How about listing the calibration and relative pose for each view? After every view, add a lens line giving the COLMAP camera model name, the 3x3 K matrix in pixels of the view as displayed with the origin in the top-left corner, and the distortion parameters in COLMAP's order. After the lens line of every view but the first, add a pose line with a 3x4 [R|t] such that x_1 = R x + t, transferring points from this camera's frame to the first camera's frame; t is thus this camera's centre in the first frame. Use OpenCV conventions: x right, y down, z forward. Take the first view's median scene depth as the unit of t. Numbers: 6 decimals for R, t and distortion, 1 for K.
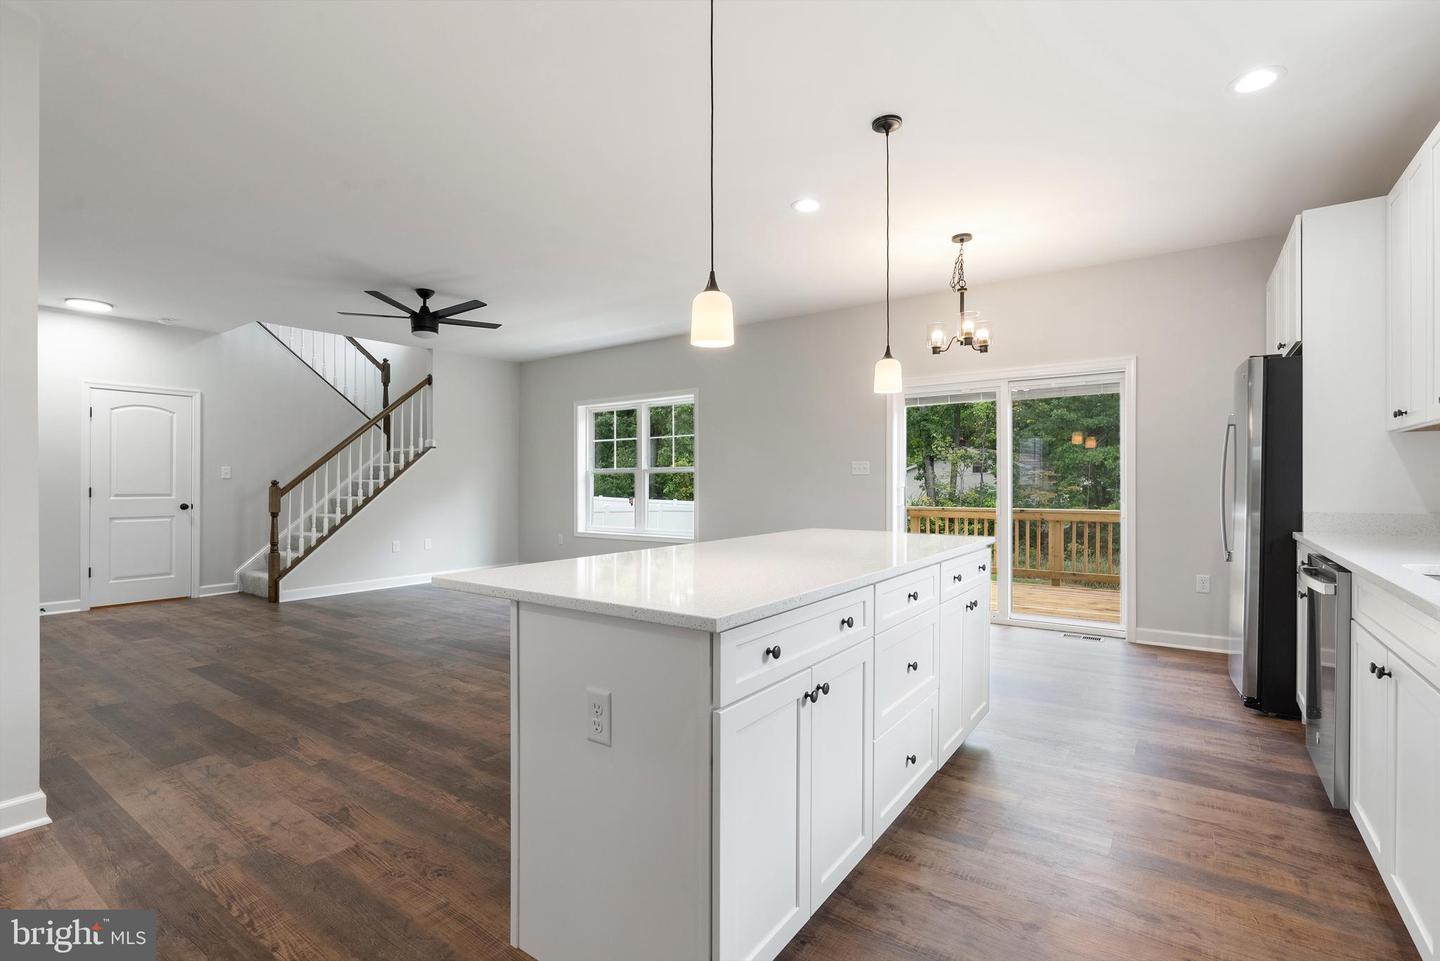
lens RADIAL K [[653.4, 0, 728.7], [0, 653.4, 478.3], [0, 0, 1]] dist [-0.012342, 0.004714]
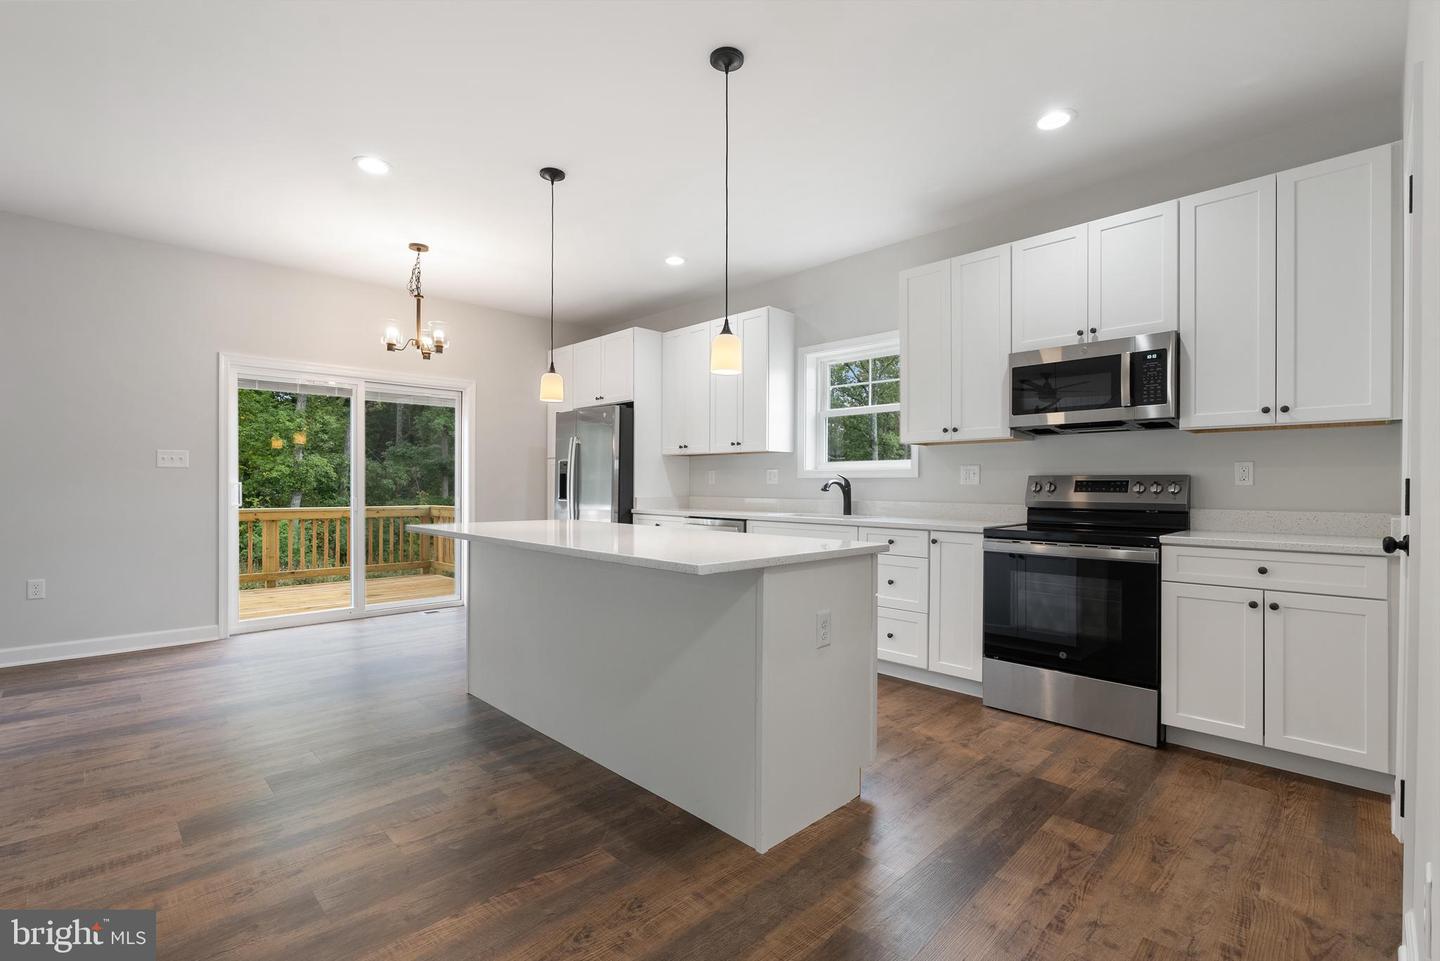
lens RADIAL K [[653.4, 0, 713.5], [0, 653.4, 487.9], [0, 0, 1]] dist [-0.012342, 0.004714]
pose [[0.191051, 0.001576, 0.981579, -0.407184], [-0.013393, 0.999910, 0.001002, 0.009172], [-0.981489, -0.013338, 0.191055, 0.228637]]
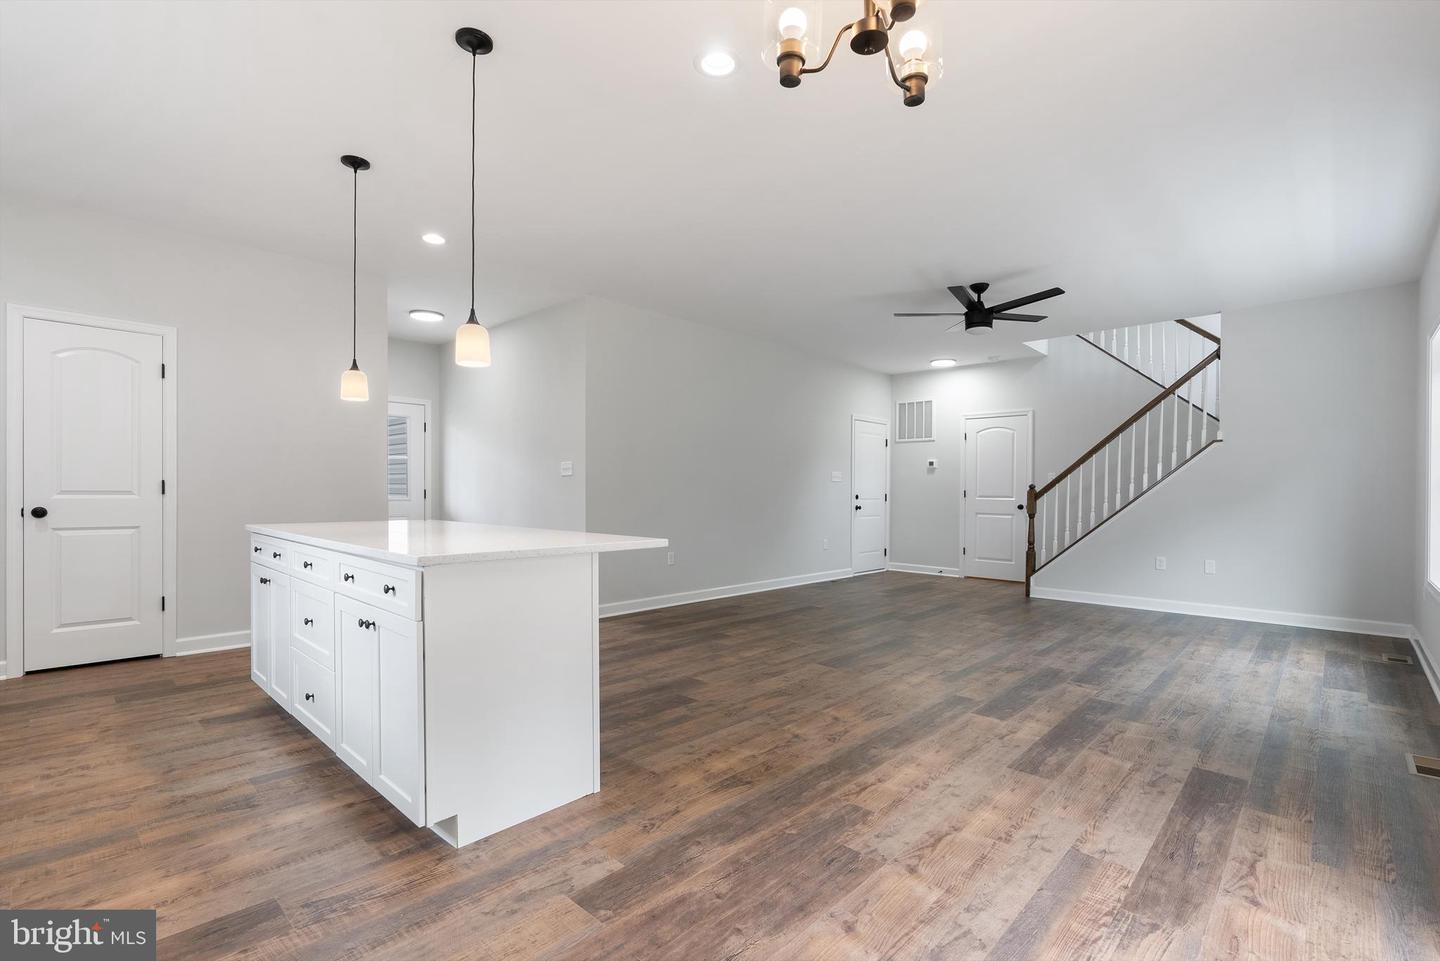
lens RADIAL K [[653.4, 0, 727.0], [0, 653.4, 511.8], [0, 0, 1]] dist [-0.012342, 0.004714]
pose [[-0.144682, 0.032634, -0.988940, 0.475676], [0.000769, 0.999459, 0.032868, 0.012983], [0.989478, 0.003995, -0.144629, 0.678155]]
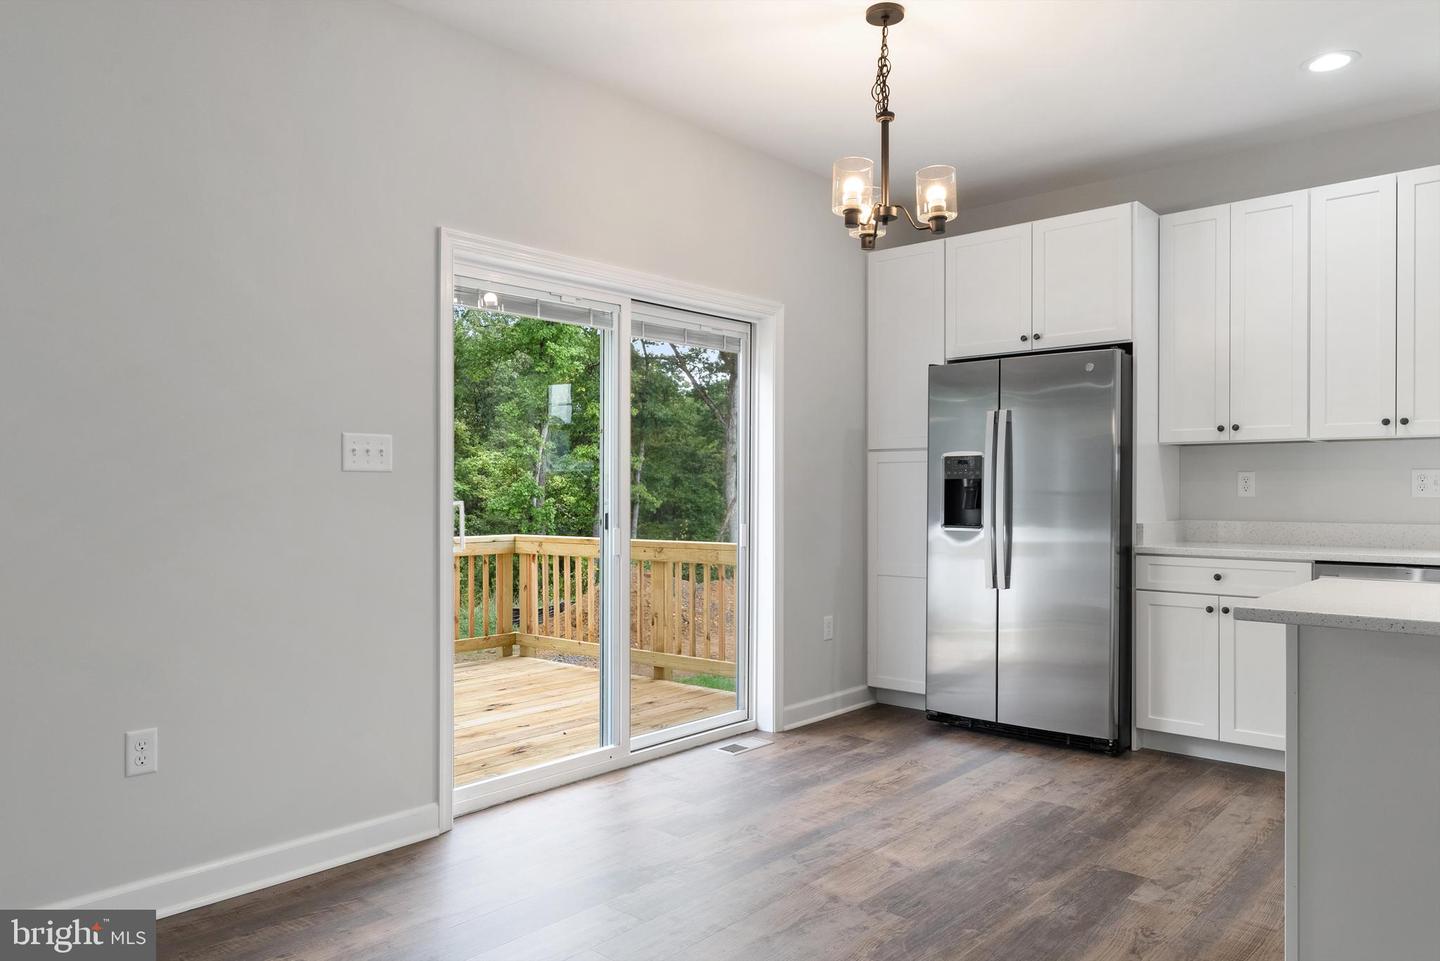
lens RADIAL K [[983.8, 0, 724.4], [0, 983.8, 506.2], [0, 0, 1]] dist [0.010756, 0.006266]
pose [[0.111251, -0.011068, 0.993731, -0.298659], [-0.007658, 0.999899, 0.011994, 0.005774], [-0.993763, -0.008944, 0.111155, 0.722438]]
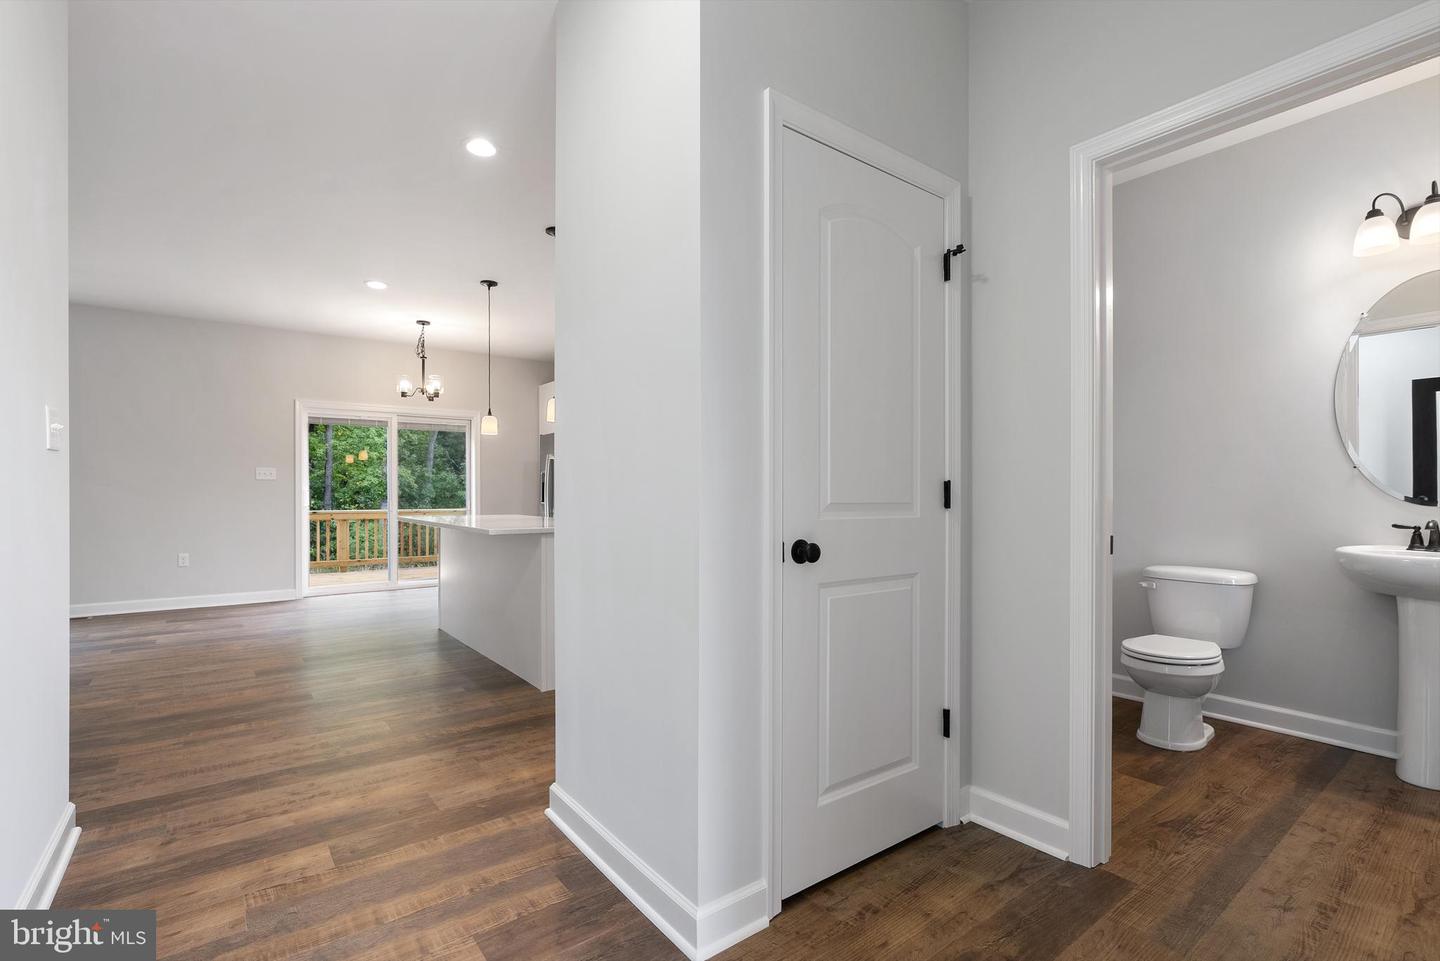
lens RADIAL K [[653.4, 0, 704.2], [0, 653.4, 497.2], [0, 0, 1]] dist [-0.012342, 0.004714]
pose [[0.312522, -0.001704, 0.949909, -0.597099], [-0.010233, 0.999934, 0.005161, 0.010881], [-0.949855, -0.011333, 0.312484, -0.054218]]
